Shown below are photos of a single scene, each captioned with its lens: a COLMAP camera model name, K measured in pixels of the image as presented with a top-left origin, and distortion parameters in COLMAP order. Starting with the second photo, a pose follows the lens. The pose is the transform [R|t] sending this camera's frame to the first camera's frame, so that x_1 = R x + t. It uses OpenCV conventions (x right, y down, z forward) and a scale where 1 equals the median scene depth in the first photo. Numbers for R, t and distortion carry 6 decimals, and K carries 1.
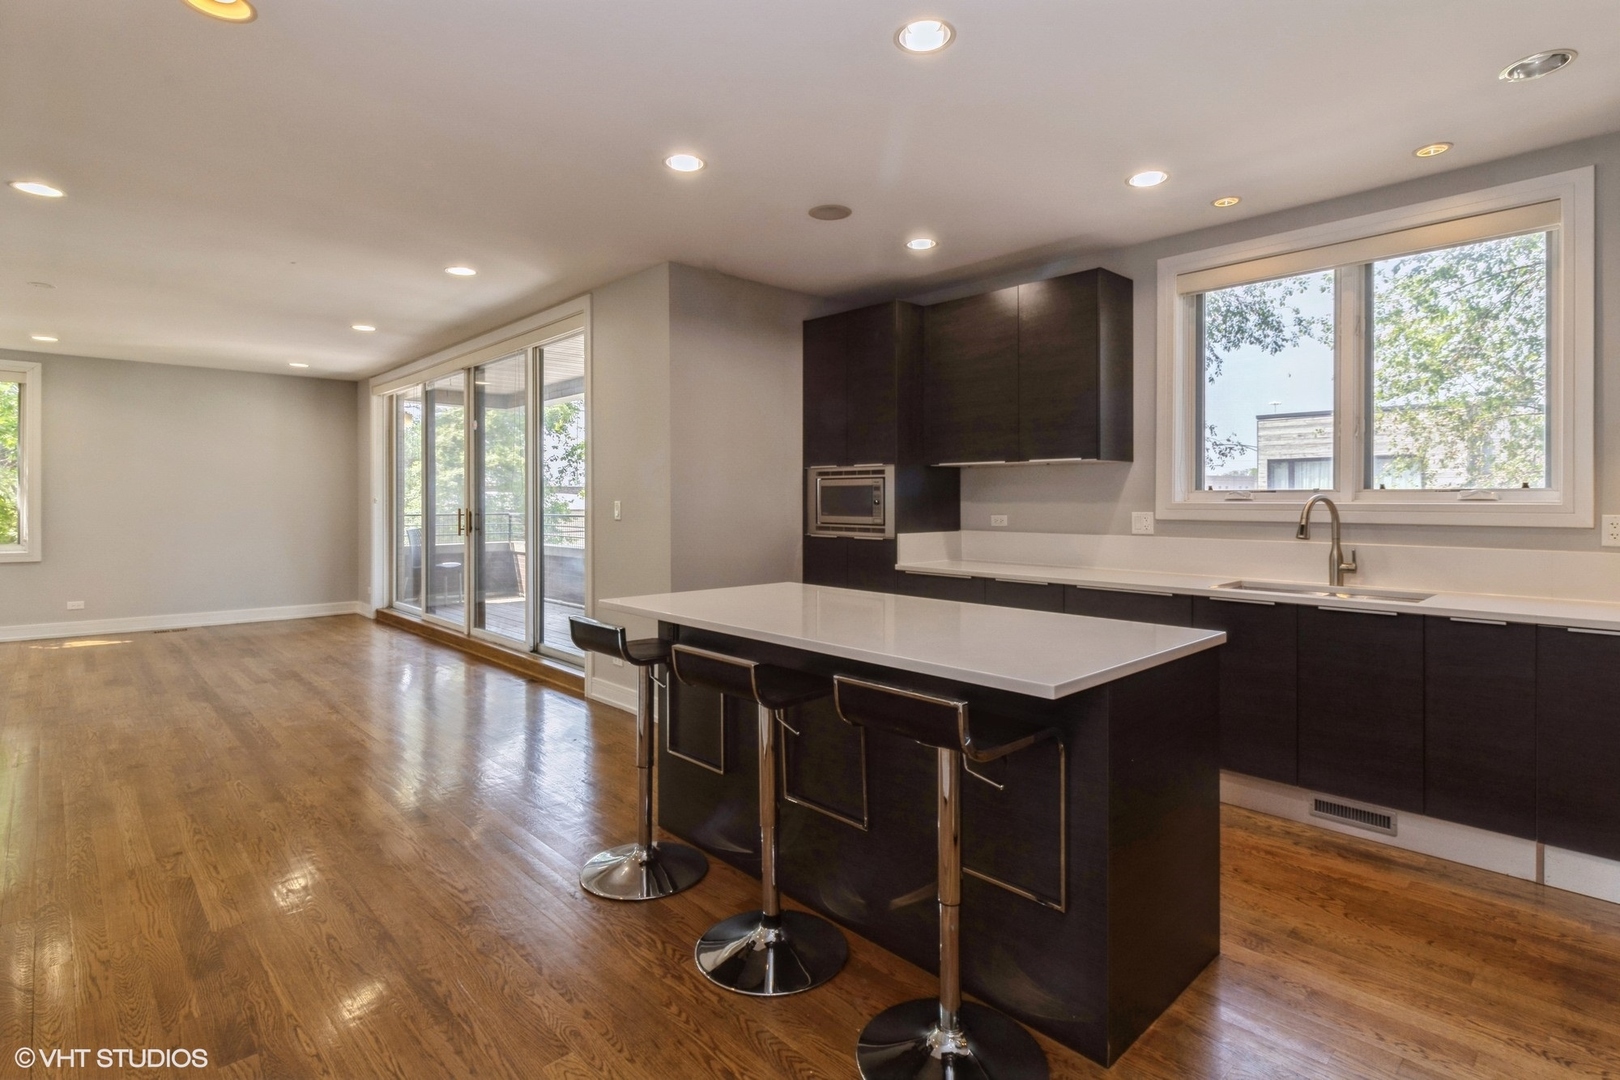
lens RADIAL K [[800.1, 0, 812.5], [0, 800.1, 504.1], [0, 0, 1]] dist [0.000853, -0.000149]
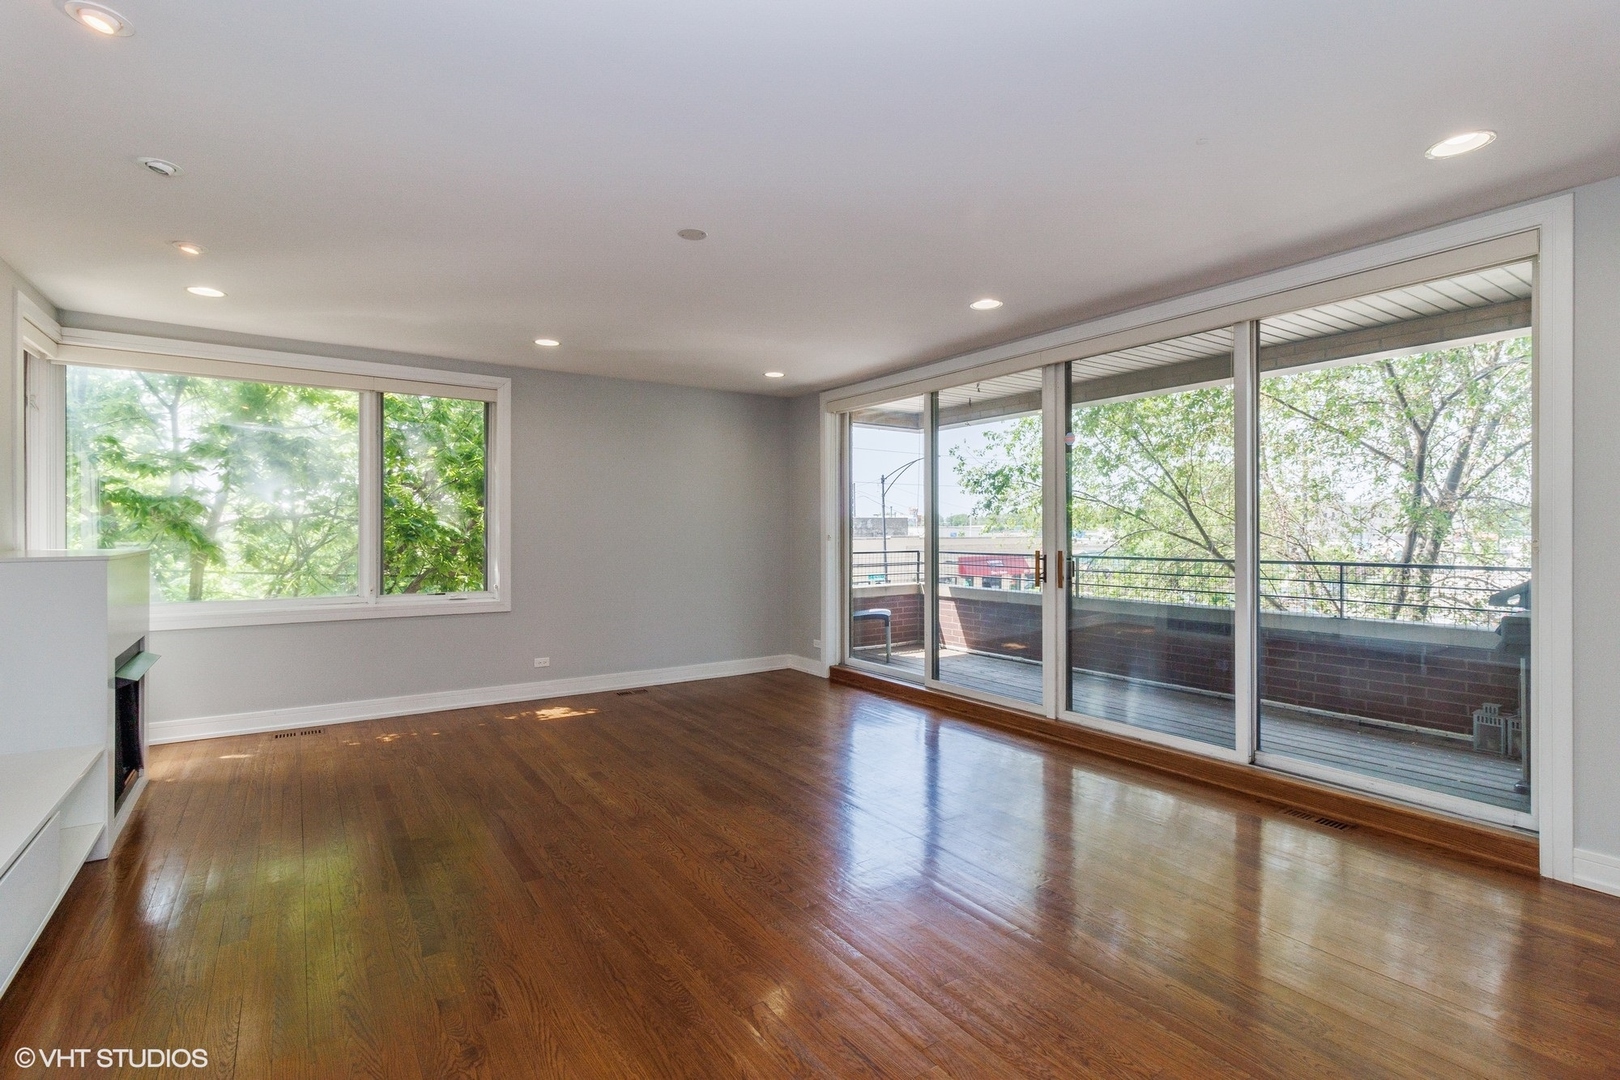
lens RADIAL K [[748.2, 0, 818.1], [0, 748.2, 533.2], [0, 0, 1]] dist [0.001673, 0.000193]
pose [[0.988910, -0.001954, -0.148503, -0.500999], [0.002167, 0.999997, 0.001271, -0.011491], [0.148500, -0.001579, 0.988911, 0.251059]]
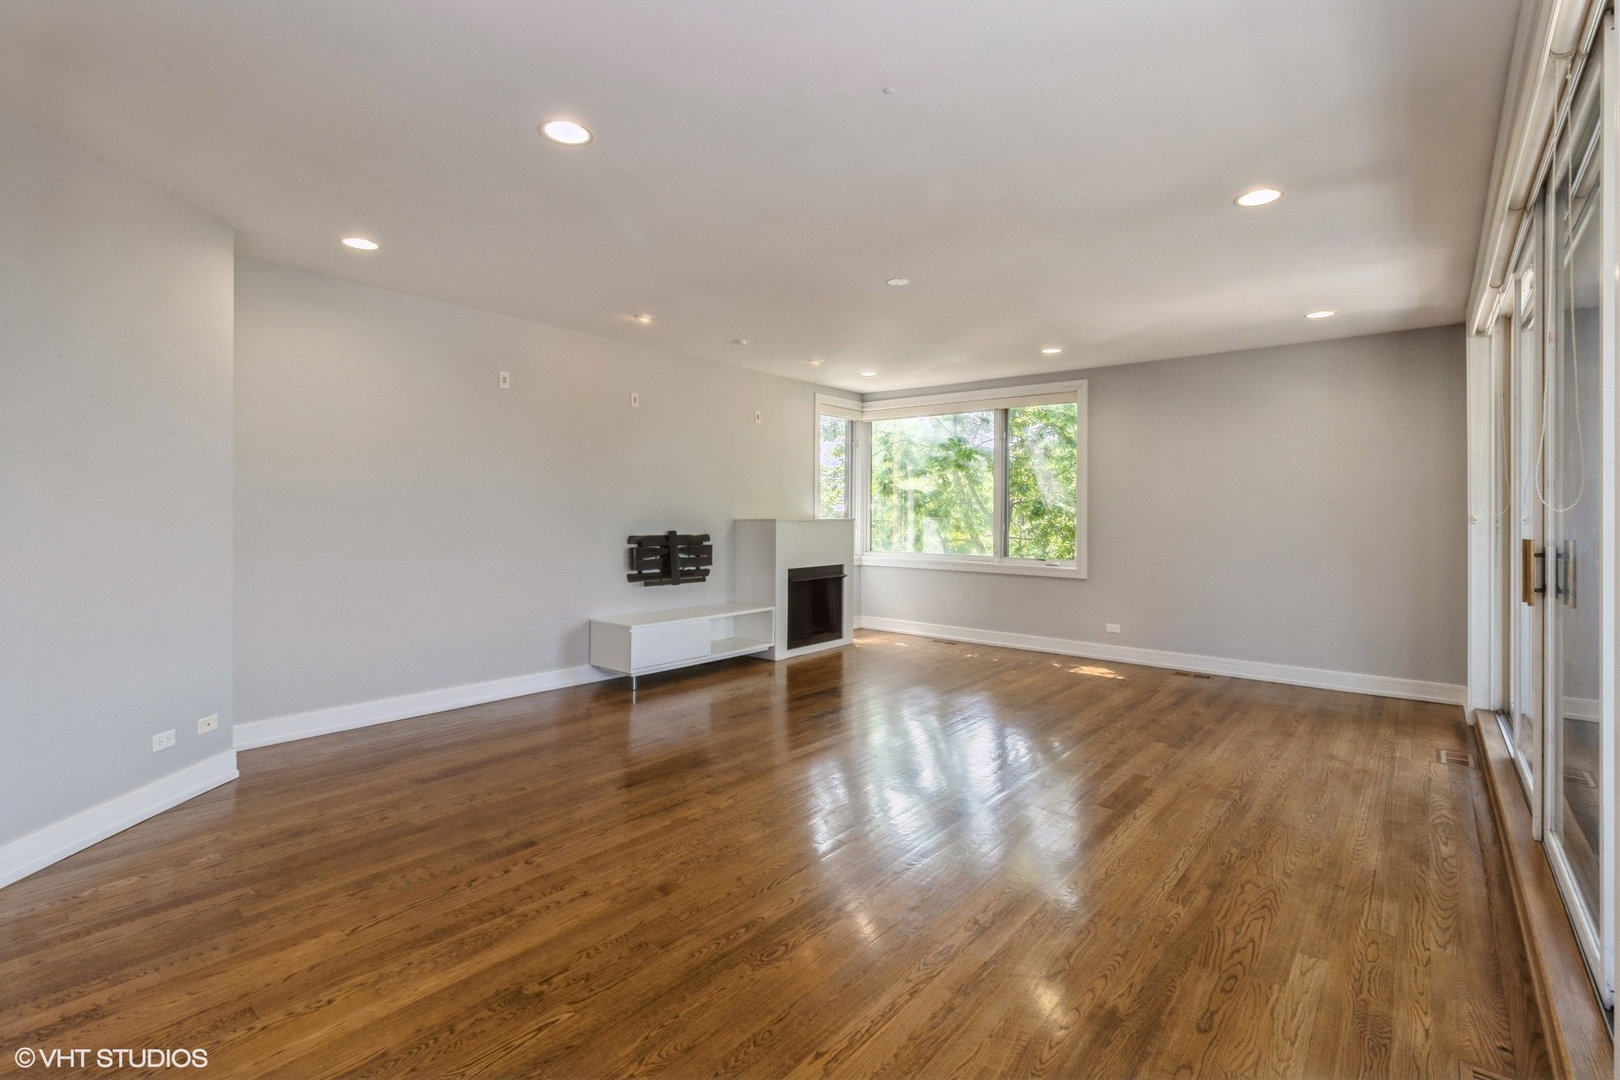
lens RADIAL K [[750.6, 0, 820.1], [0, 750.6, 516.2], [0, 0, 1]] dist [0.000219, -0.000162]
pose [[0.129072, -0.000567, -0.991635, -0.081921], [-0.009340, 0.999955, -0.001788, -0.001882], [0.991591, 0.009492, 0.129061, 0.528173]]
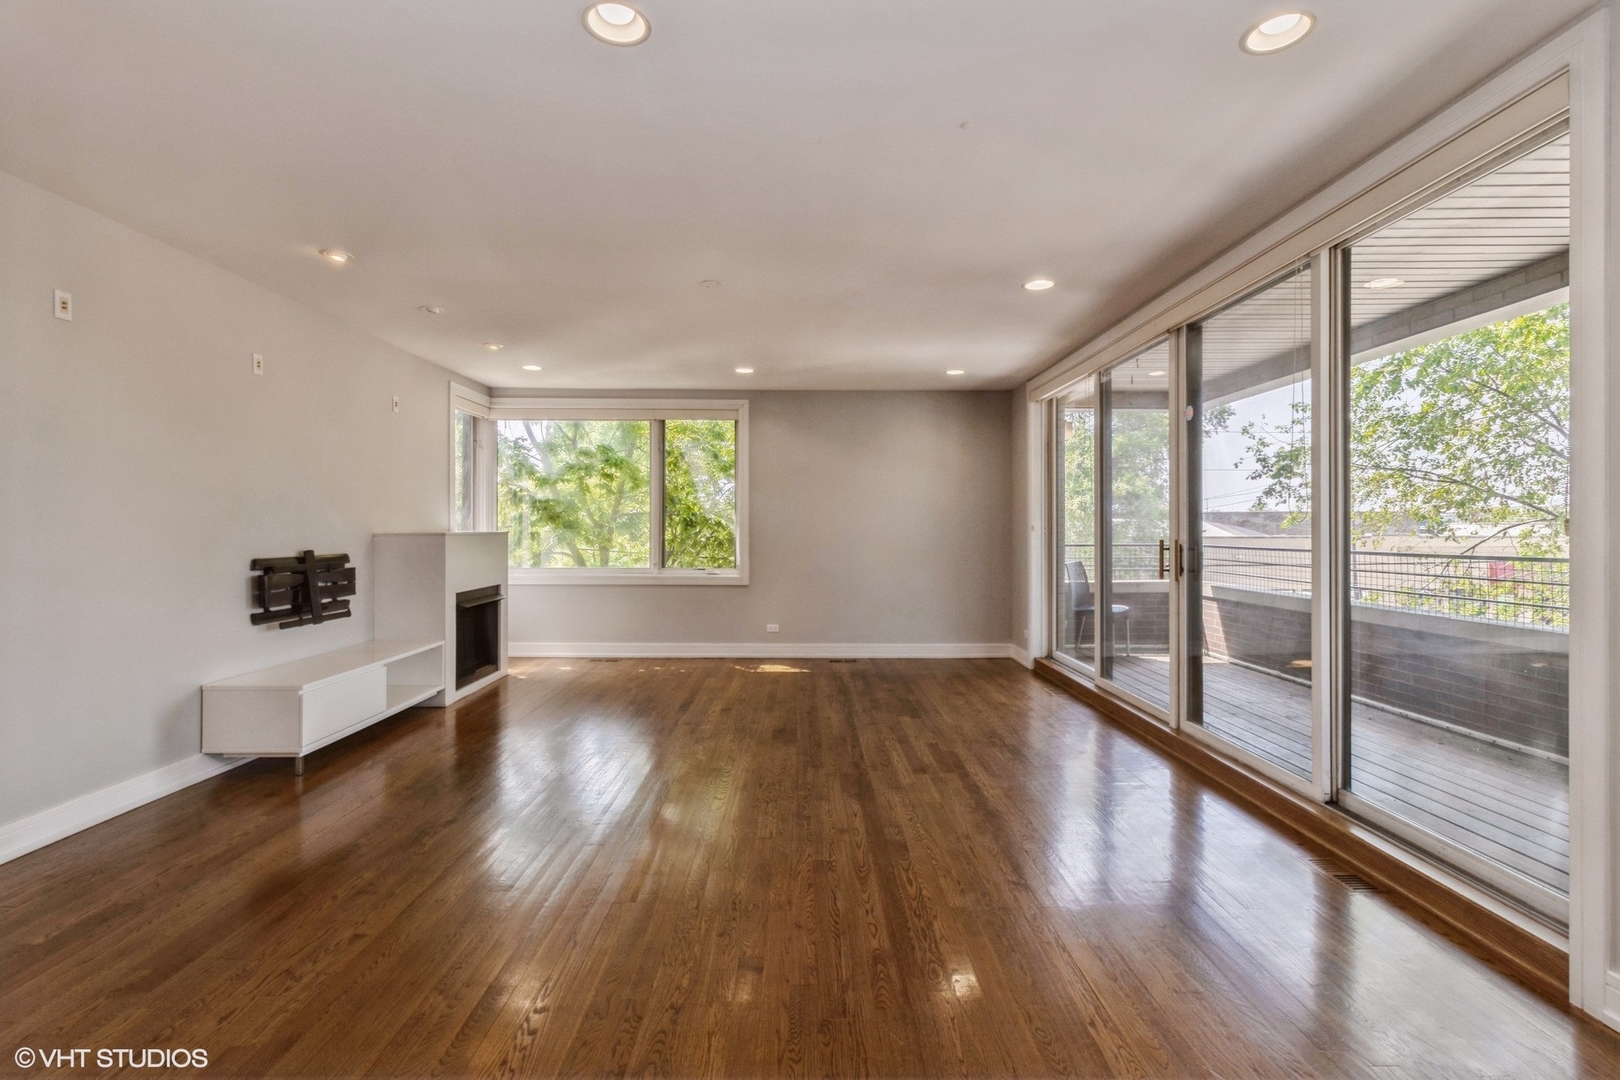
lens RADIAL K [[748.2, 0, 818.1], [0, 748.2, 533.2], [0, 0, 1]] dist [0.001673, 0.000193]
pose [[0.739542, 0.002172, -0.673107, -0.212627], [-0.000257, 0.999996, 0.002945, -0.001435], [0.673110, -0.002004, 0.739540, 0.308991]]
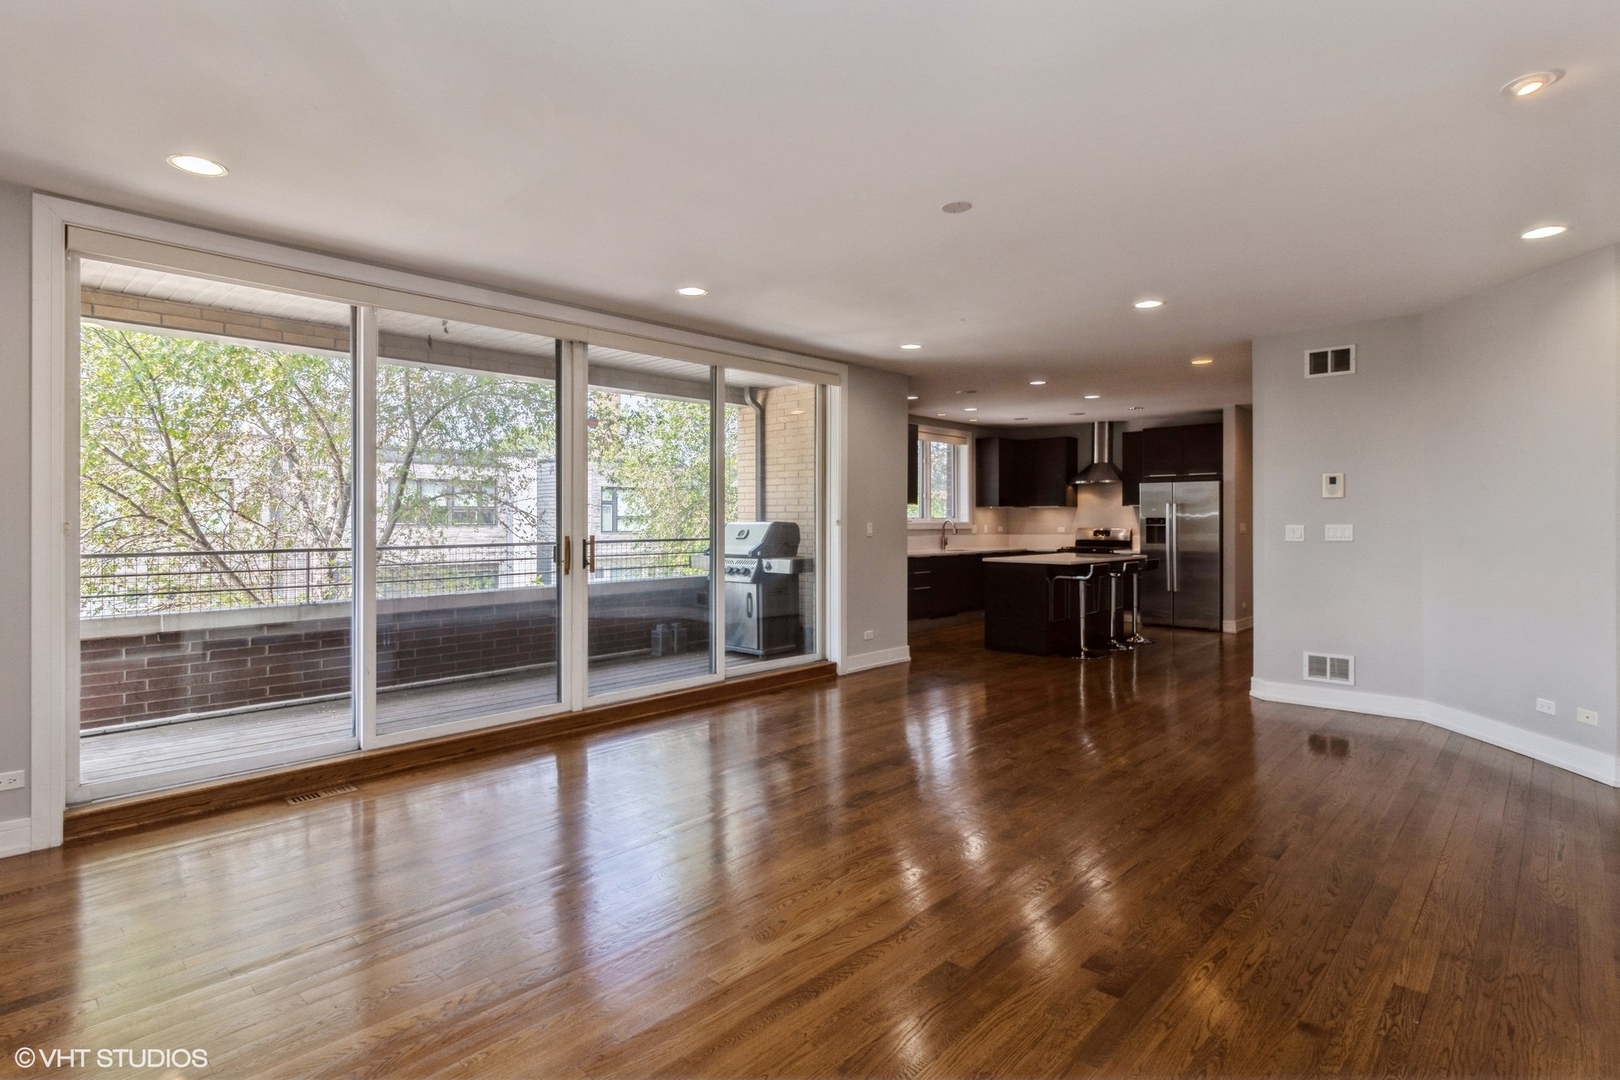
lens RADIAL K [[799.3, 0, 798.8], [0, 799.3, 519.4], [0, 0, 1]] dist [0.001019, 0.000011]
pose [[-0.043065, -0.000624, 0.999072, -1.070890], [0.003006, 0.999995, 0.000754, -0.007143], [-0.999068, 0.003036, -0.043063, 0.763942]]
